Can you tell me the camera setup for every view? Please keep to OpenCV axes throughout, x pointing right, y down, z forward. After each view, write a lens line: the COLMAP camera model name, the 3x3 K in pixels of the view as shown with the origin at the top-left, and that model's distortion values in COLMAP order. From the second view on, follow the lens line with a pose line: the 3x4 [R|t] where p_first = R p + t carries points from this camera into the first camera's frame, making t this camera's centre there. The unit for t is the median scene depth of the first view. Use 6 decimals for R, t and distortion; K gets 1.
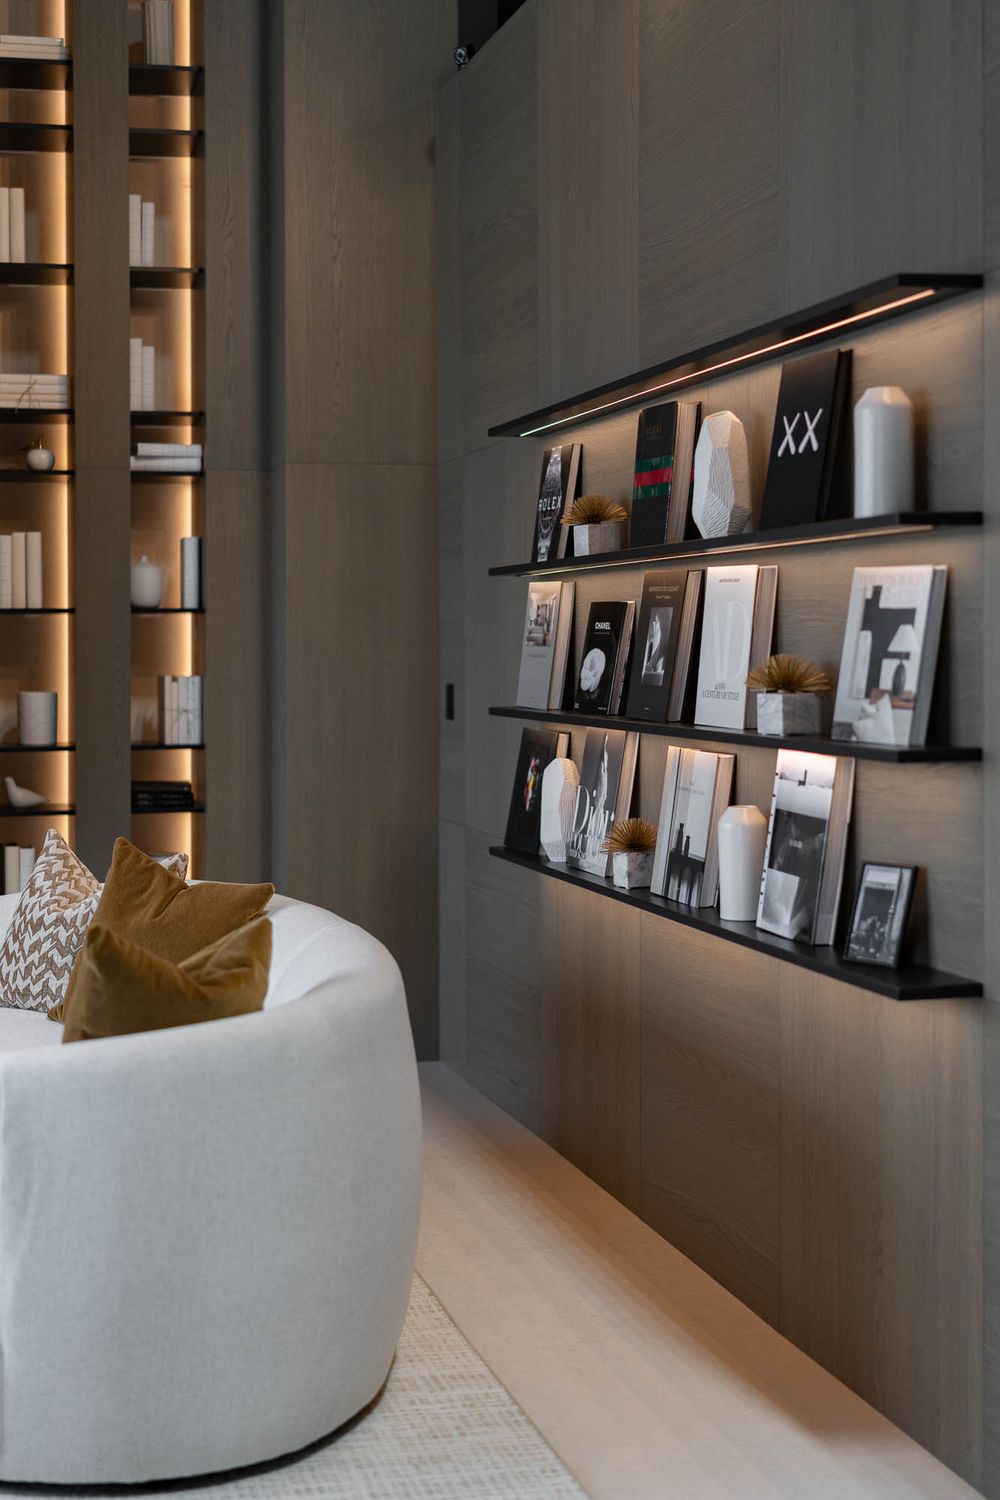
lens RADIAL K [[2313.3, 0, 502.4], [0, 2313.3, 712.7], [0, 0, 1]] dist [0.077812, -0.054660]
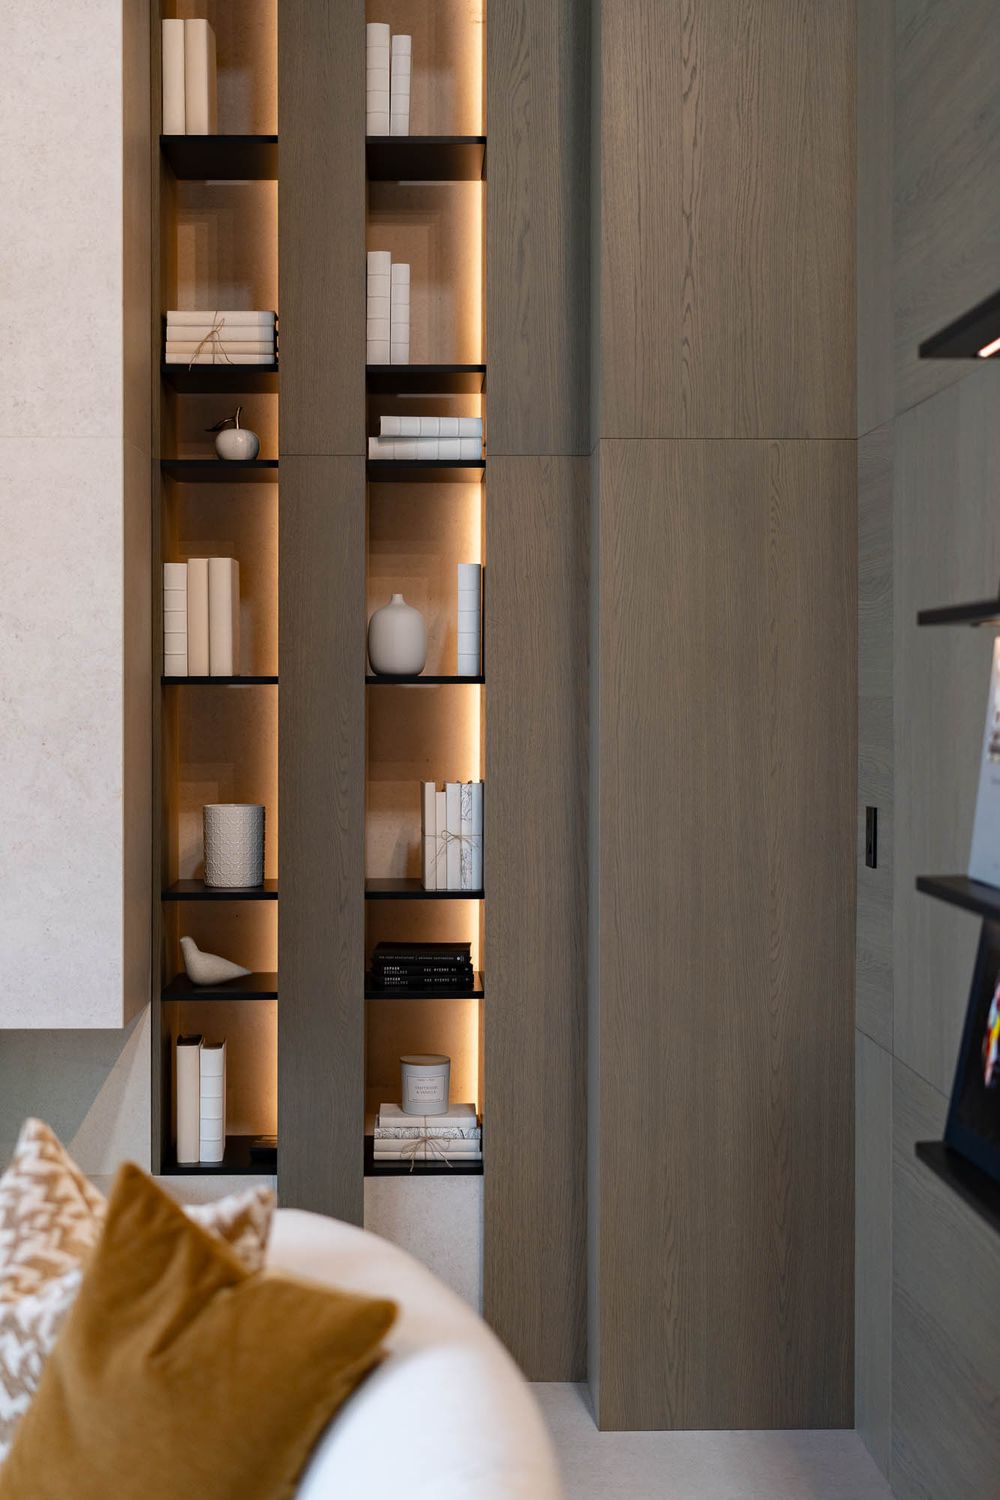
lens RADIAL K [[2313.3, 0, 502.4], [0, 2313.3, 712.7], [0, 0, 1]] dist [0.077812, -0.054660]
pose [[0.974833, 0.007022, -0.222828, 0.016680], [-0.011055, 0.999797, -0.016857, -0.024942], [0.222664, 0.018896, 0.974712, 0.392884]]
